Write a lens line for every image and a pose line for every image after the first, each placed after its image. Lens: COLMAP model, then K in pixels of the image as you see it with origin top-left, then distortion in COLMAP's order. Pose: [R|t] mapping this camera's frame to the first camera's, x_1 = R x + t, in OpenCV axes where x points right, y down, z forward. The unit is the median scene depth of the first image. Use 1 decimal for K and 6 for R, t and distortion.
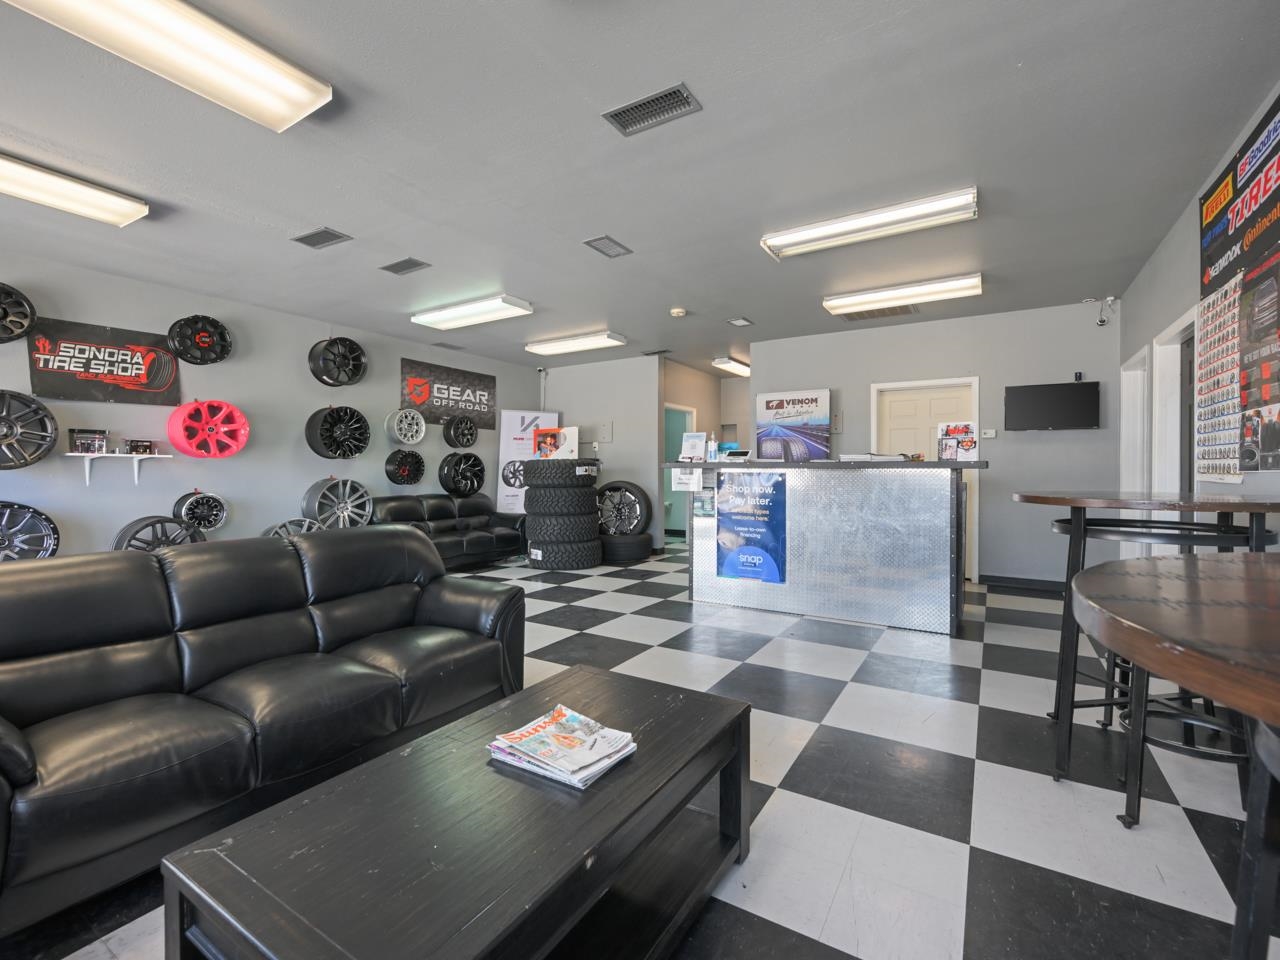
lens RADIAL K [[575.7, 0, 640.0], [0, 575.7, 480.0], [0, 0, 1]] dist [-0.007166, -0.000080]
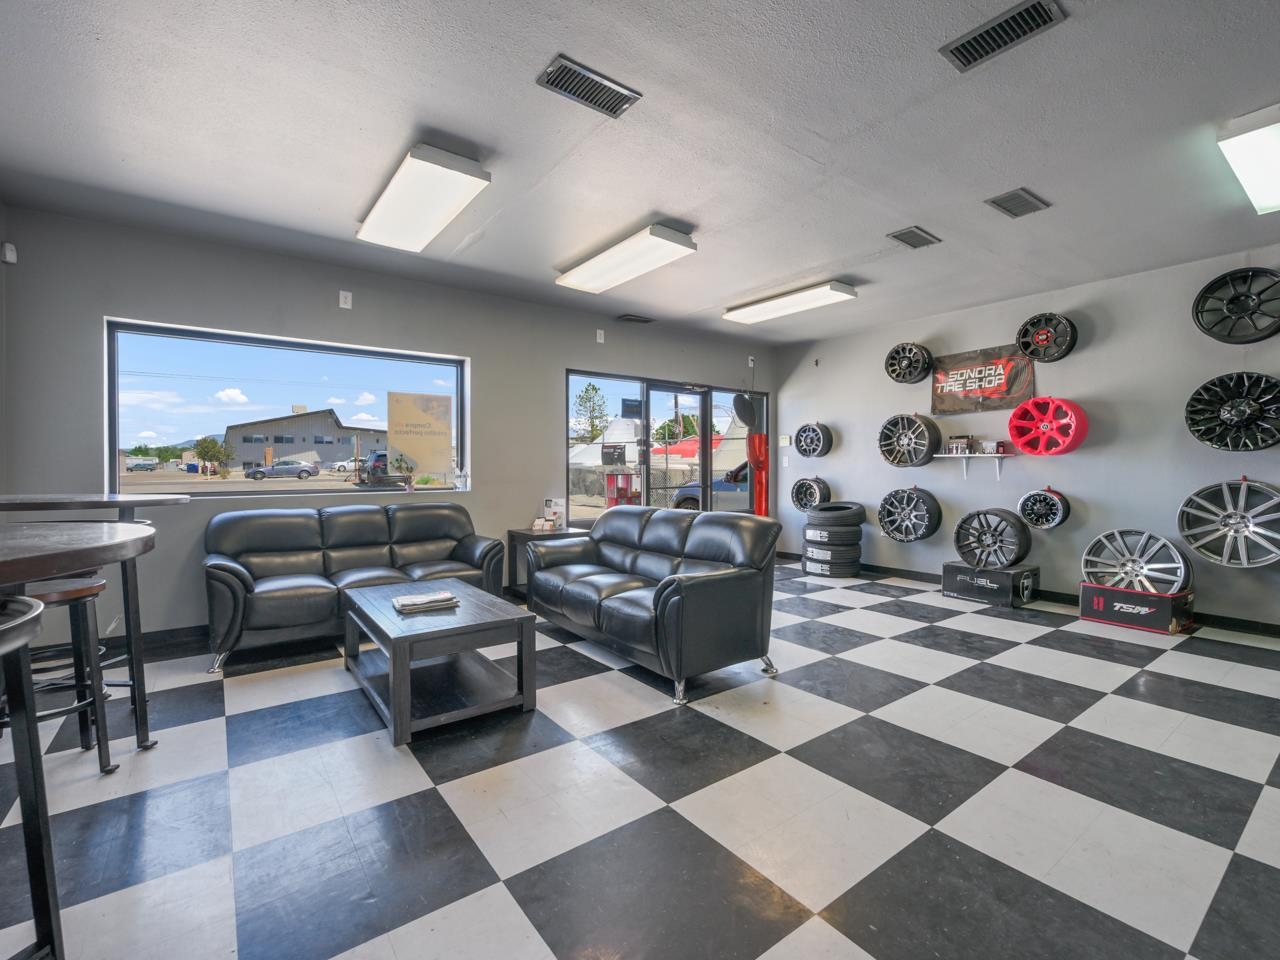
lens RADIAL K [[575.7, 0, 640.0], [0, 575.7, 480.0], [0, 0, 1]] dist [-0.007166, -0.000080]
pose [[-0.365644, 0.024373, -0.930435, 0.449610], [-0.014536, 0.999386, 0.031891, -0.018256], [0.930641, 0.025186, -0.365066, 0.737230]]
